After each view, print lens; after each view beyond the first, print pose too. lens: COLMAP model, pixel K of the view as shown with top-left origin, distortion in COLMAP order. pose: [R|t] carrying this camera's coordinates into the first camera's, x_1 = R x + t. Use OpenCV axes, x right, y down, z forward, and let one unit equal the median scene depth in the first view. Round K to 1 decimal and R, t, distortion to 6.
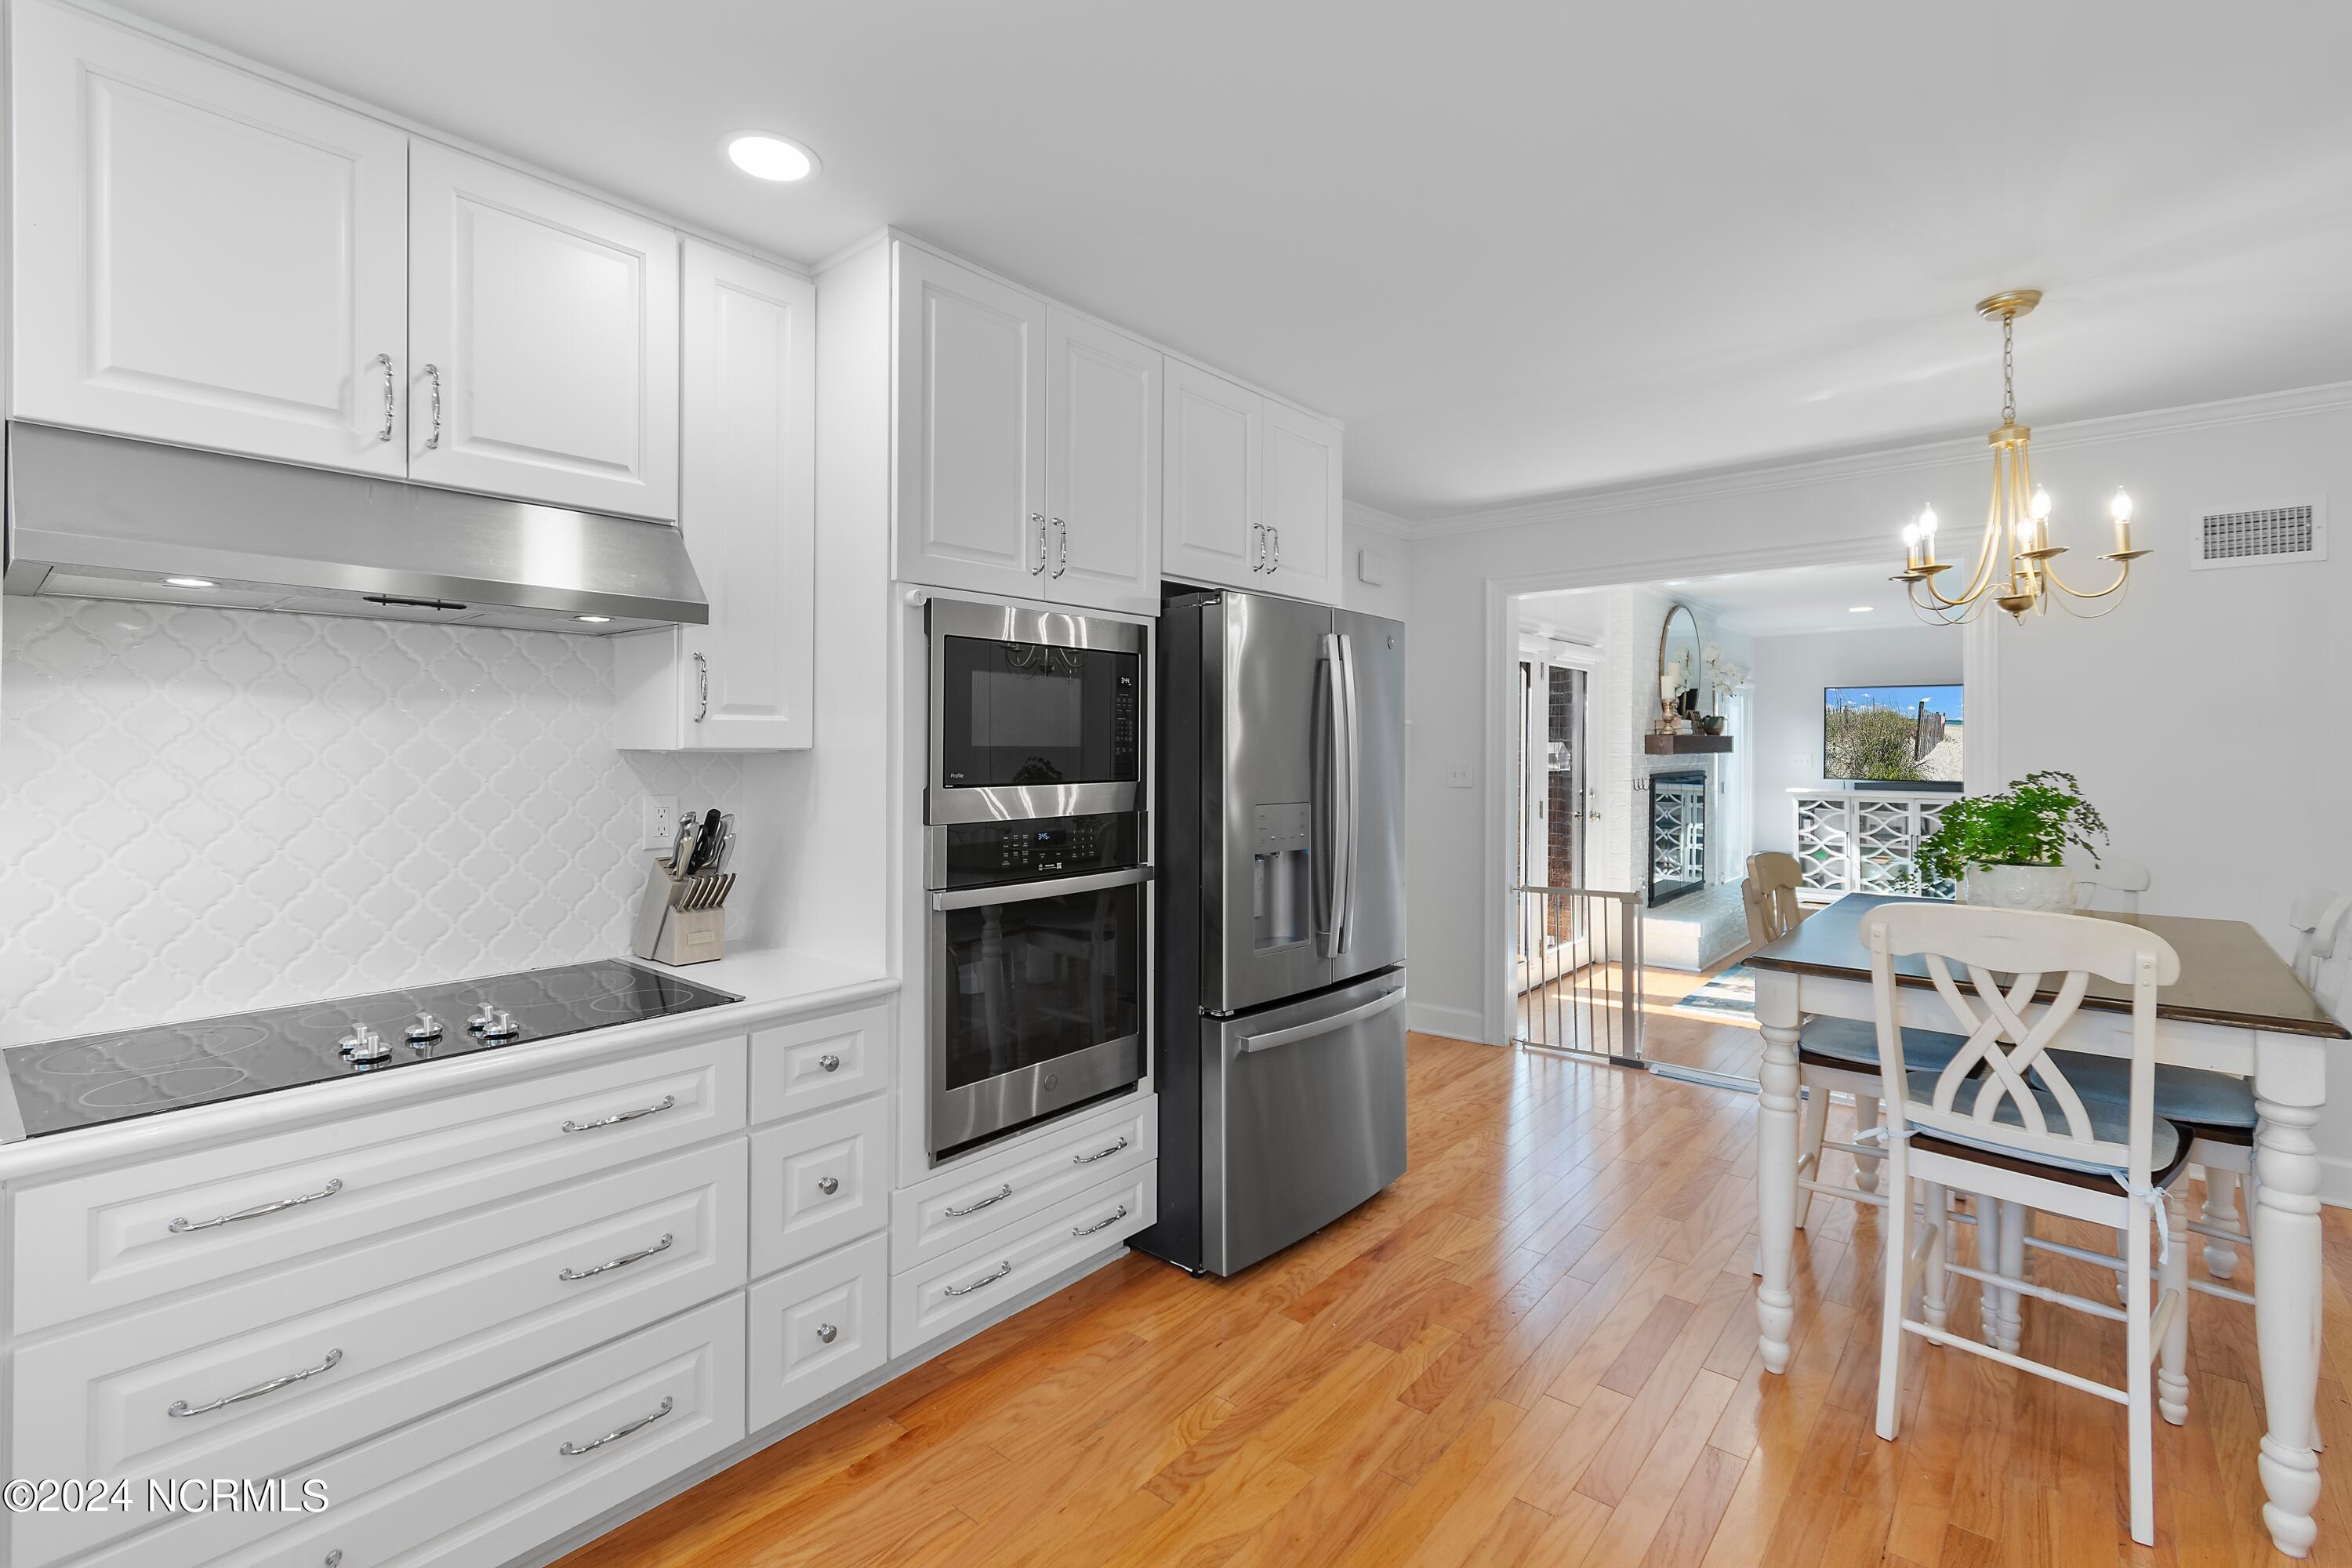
lens RADIAL K [[1058.3, 0, 1139.2], [0, 1058.3, 752.7], [0, 0, 1]] dist [-0.000978, -0.000806]
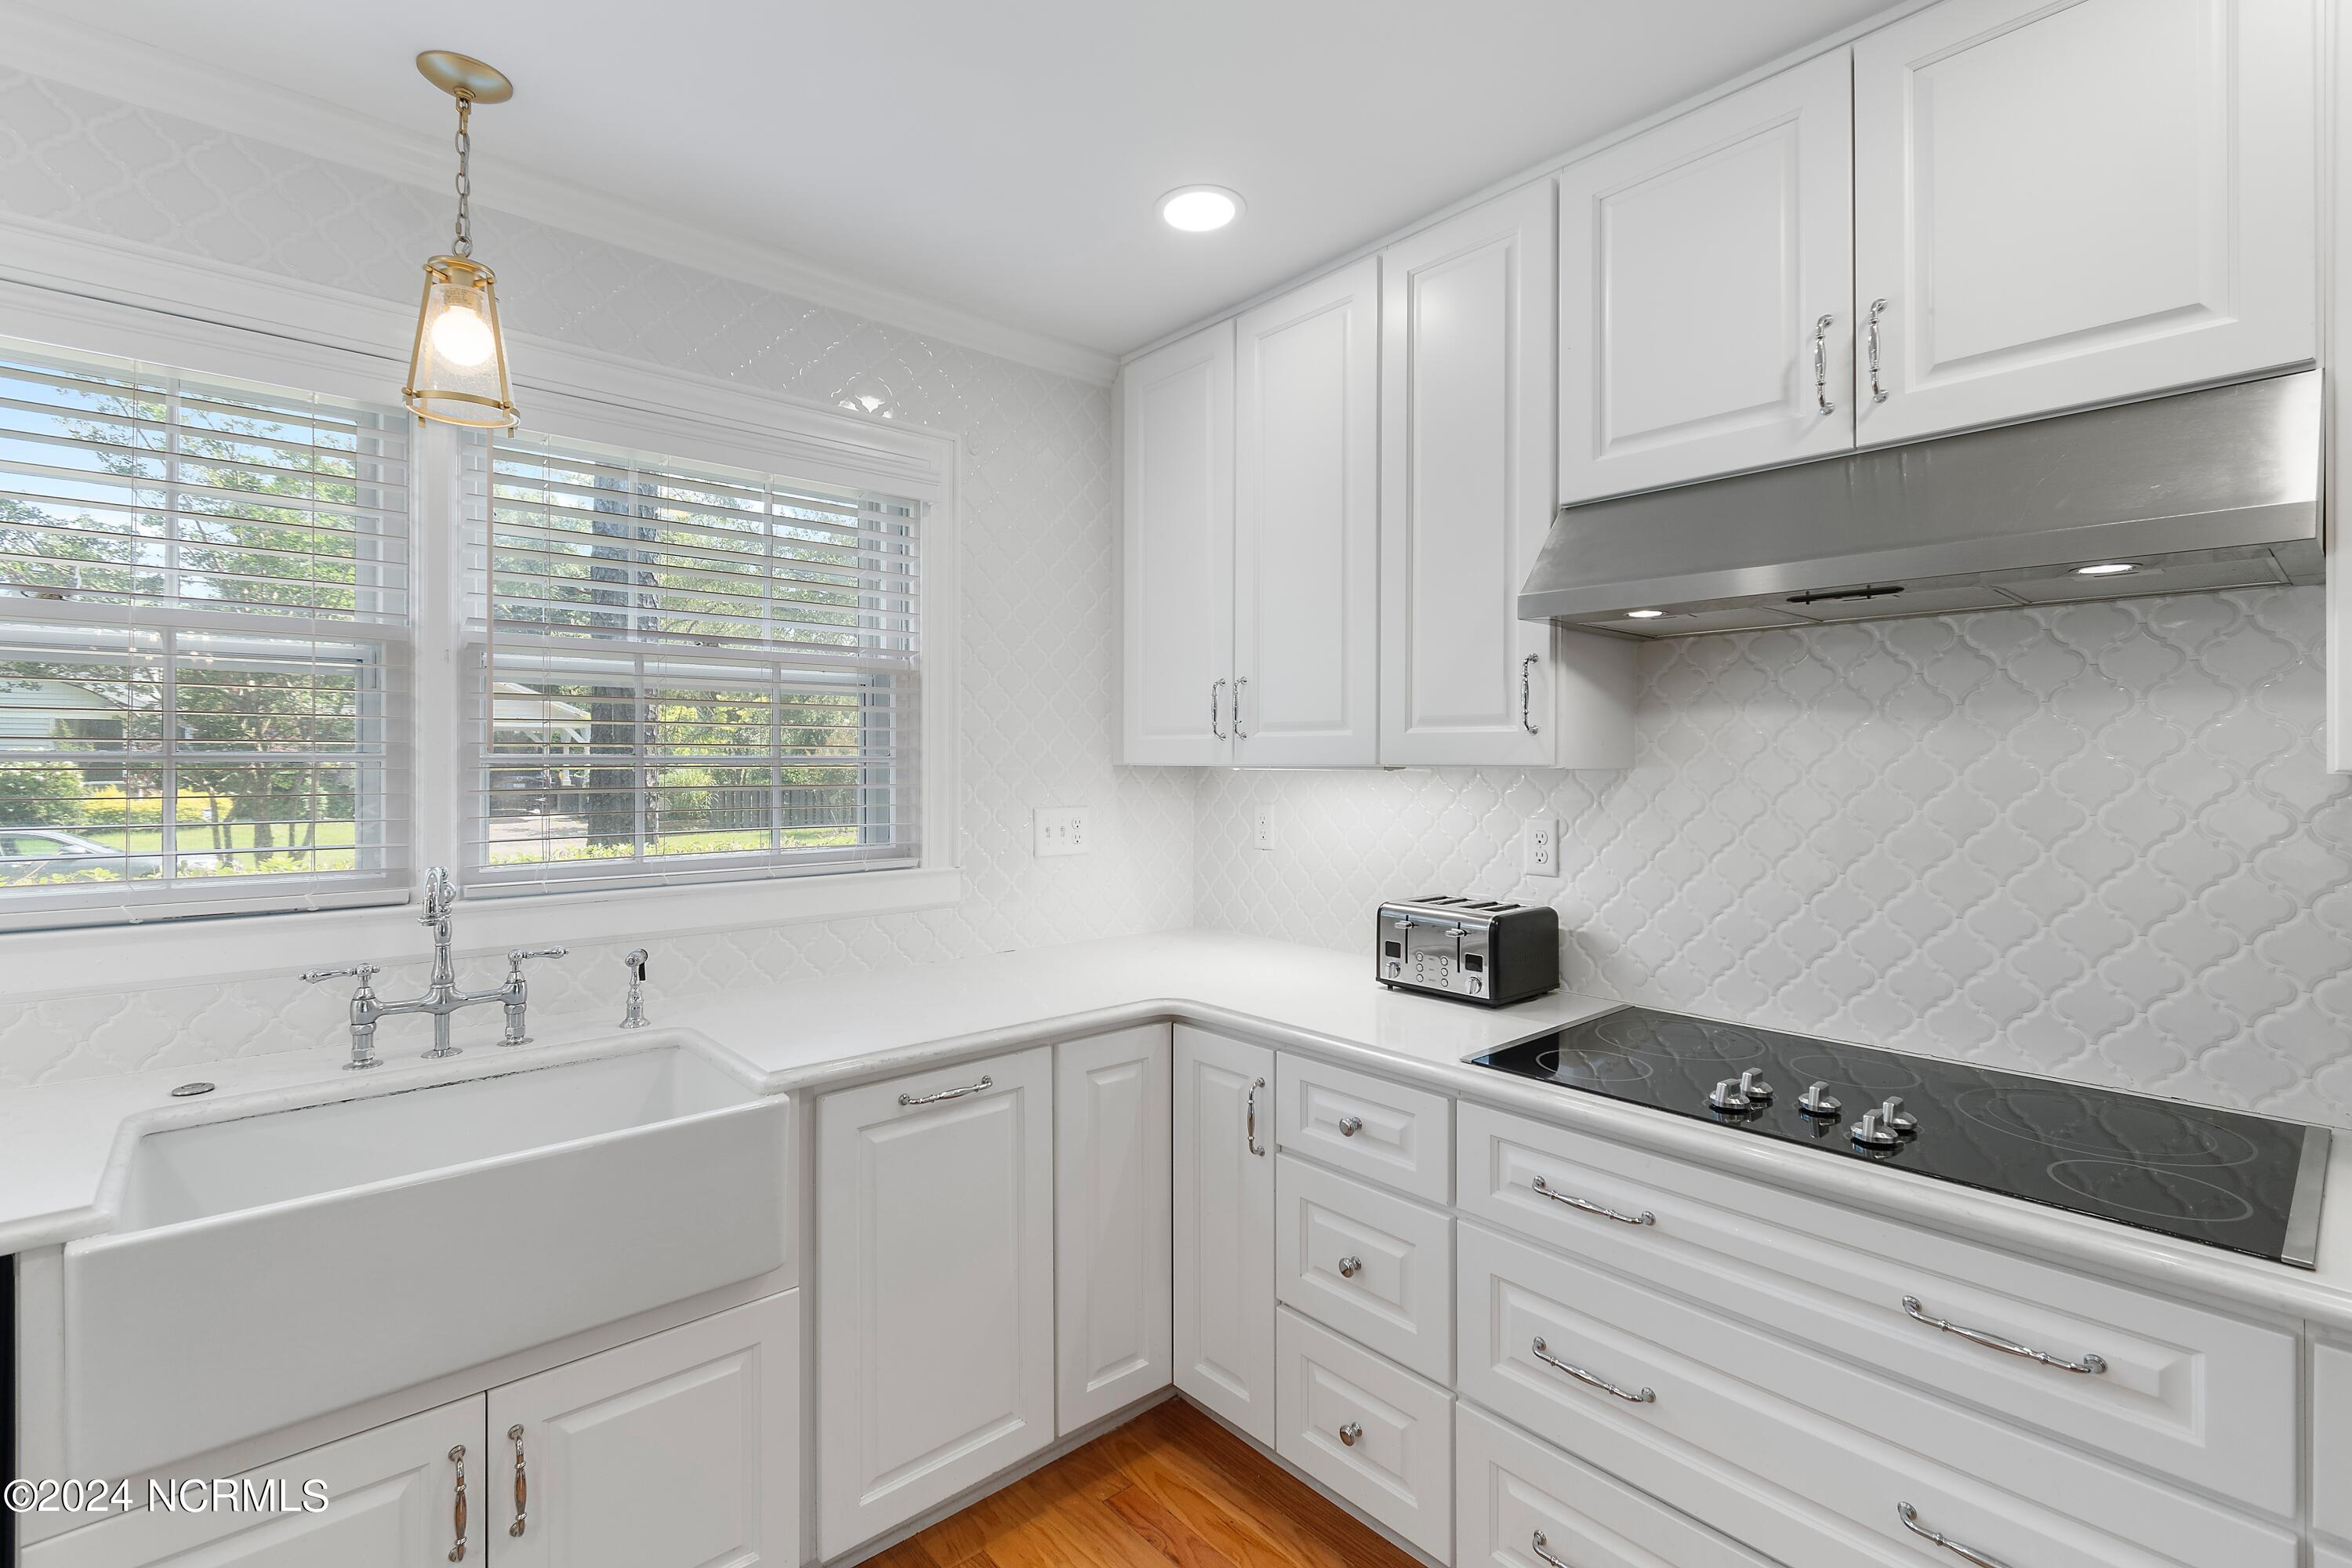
lens RADIAL K [[1058.3, 0, 1139.2], [0, 1058.3, 752.7], [0, 0, 1]] dist [-0.000978, -0.000806]
pose [[-0.132322, -0.006176, -0.991187, 0.216579], [-0.006718, 0.999963, -0.005334, -0.007887], [0.991184, 0.005953, -0.132359, 0.542491]]
